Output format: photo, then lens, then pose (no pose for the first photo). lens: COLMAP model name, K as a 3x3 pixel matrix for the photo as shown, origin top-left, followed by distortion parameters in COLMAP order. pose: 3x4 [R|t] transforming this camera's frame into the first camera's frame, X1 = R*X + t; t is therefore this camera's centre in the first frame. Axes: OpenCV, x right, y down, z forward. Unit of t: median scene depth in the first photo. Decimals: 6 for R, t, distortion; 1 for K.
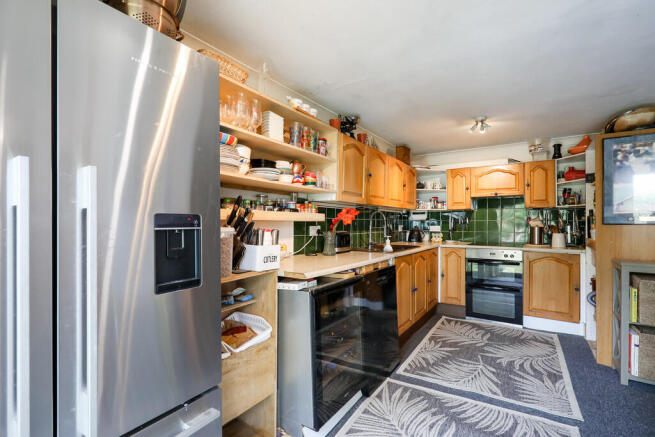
lens RADIAL K [[292.7, 0, 332.1], [0, 292.7, 224.5], [0, 0, 1]] dist [0.003258, 0.000433]
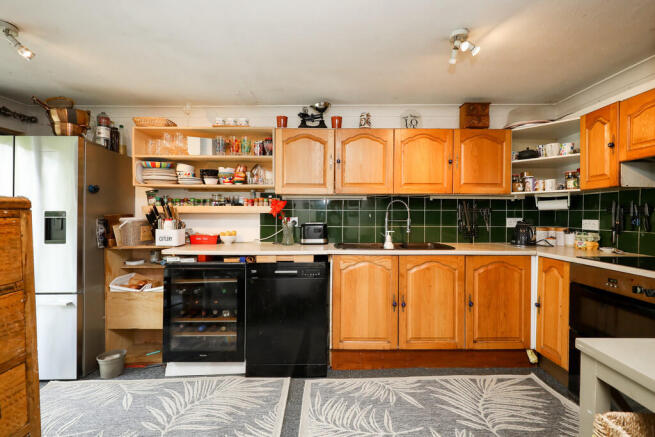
lens RADIAL K [[292.7, 0, 333.0], [0, 292.7, 214.5], [0, 0, 1]] dist [0.003258, 0.000433]
pose [[0.577833, -0.001163, -0.816154, 0.887803], [-0.002919, 0.999990, -0.003491, -0.002541], [0.816149, 0.004399, 0.577824, 0.478873]]
